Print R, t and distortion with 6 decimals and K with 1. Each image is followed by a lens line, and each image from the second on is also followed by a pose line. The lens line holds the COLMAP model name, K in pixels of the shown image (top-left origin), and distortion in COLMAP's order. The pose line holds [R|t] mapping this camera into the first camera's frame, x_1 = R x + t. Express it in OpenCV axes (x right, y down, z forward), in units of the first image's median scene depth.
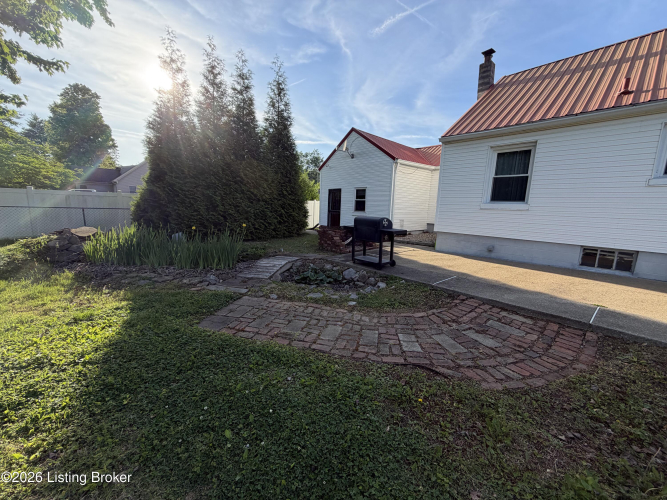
lens RADIAL K [[267.2, 0, 331.0], [0, 267.2, 247.9], [0, 0, 1]] dist [0.001883, 0.000038]
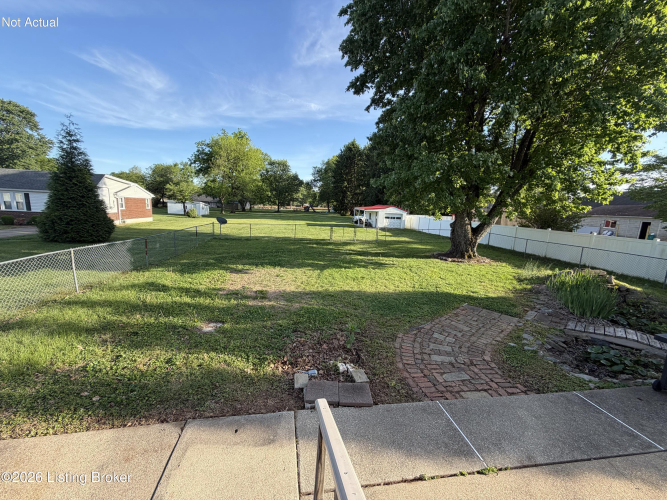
lens RADIAL K [[267.2, 0, 331.8], [0, 267.2, 249.9], [0, 0, 1]] dist [0.001883, 0.000038]
pose [[-0.520226, 0.079015, -0.850366, 1.124390], [-0.202086, 0.956044, 0.212464, -0.226662], [0.829775, 0.282376, -0.481391, 0.559807]]
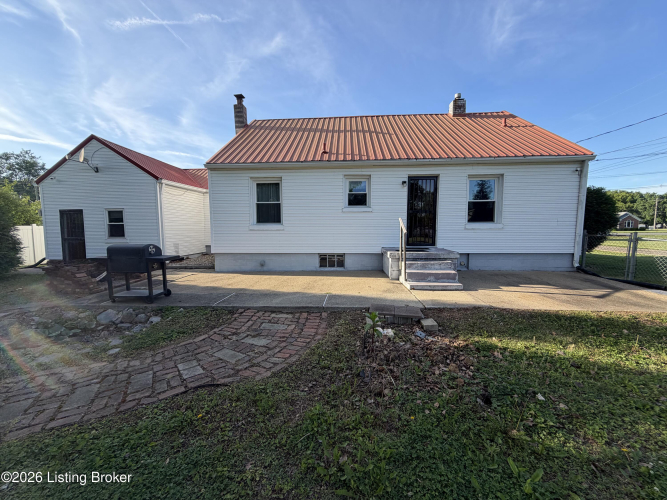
lens RADIAL K [[267.2, 0, 332.3], [0, 267.2, 249.6], [0, 0, 1]] dist [0.001883, 0.000038]
pose [[0.712816, -0.090483, 0.695489, 0.009586], [0.137618, 0.990410, -0.012194, -0.000064], [-0.687717, 0.104404, 0.718433, -0.064766]]
